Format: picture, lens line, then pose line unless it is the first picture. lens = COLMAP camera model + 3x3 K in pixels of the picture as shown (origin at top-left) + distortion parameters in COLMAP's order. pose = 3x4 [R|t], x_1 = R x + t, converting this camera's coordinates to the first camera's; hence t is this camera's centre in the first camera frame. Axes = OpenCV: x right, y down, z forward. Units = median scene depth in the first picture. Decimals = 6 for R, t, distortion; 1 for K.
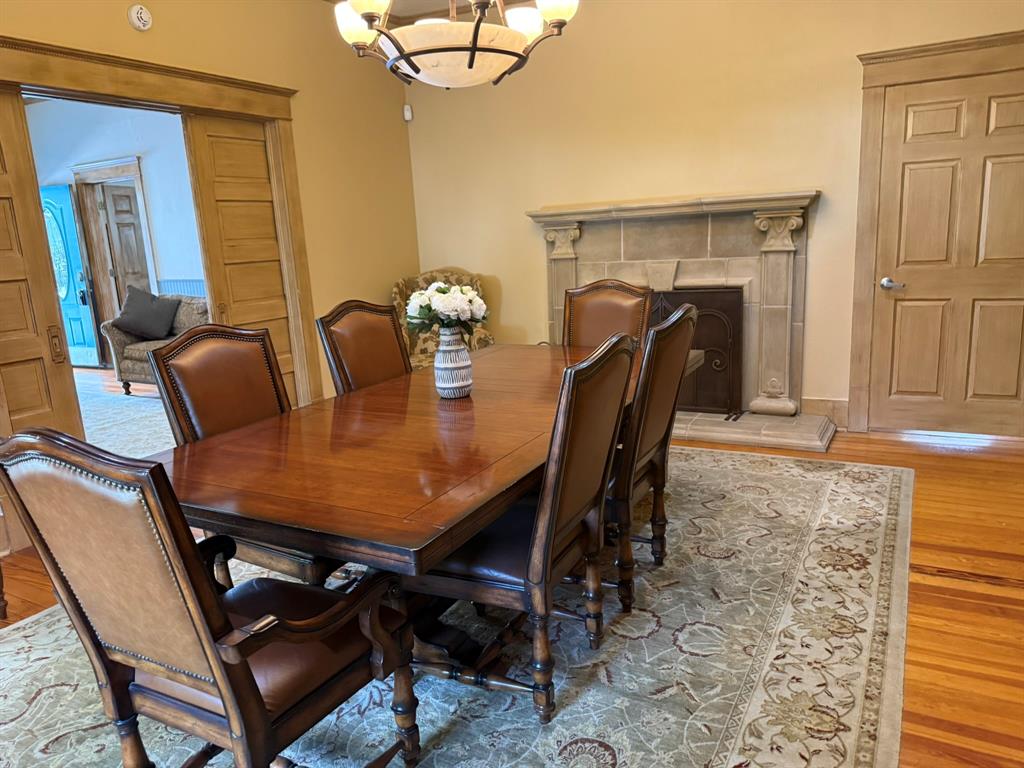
lens RADIAL K [[732.0, 0, 512.0], [0, 732.0, 384.0], [0, 0, 1]] dist [0.062197, -0.108863]
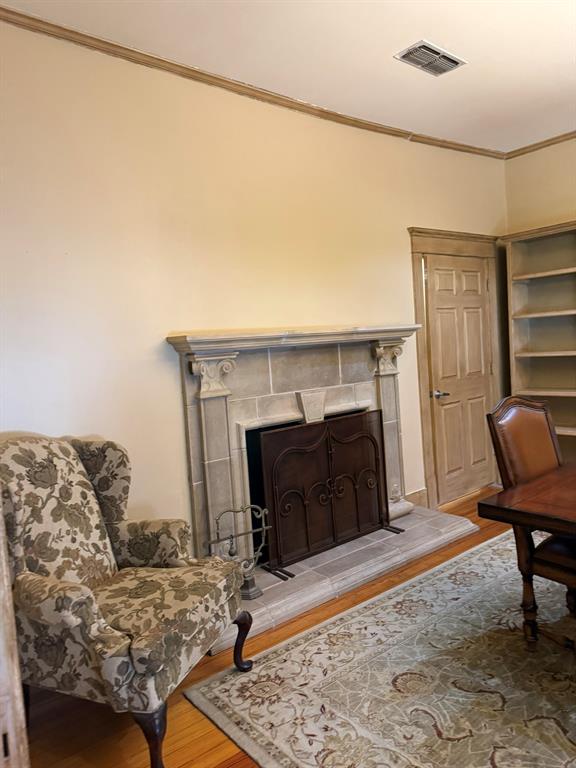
lens RADIAL K [[549.0, 0, 288.0], [0, 549.0, 384.0], [0, 0, 1]] dist [0.062197, -0.108863]
pose [[0.388418, -0.037100, 0.920736, -0.473843], [0.231981, 0.970945, -0.058740, -0.143924], [-0.891805, 0.236409, 0.385739, 0.765422]]
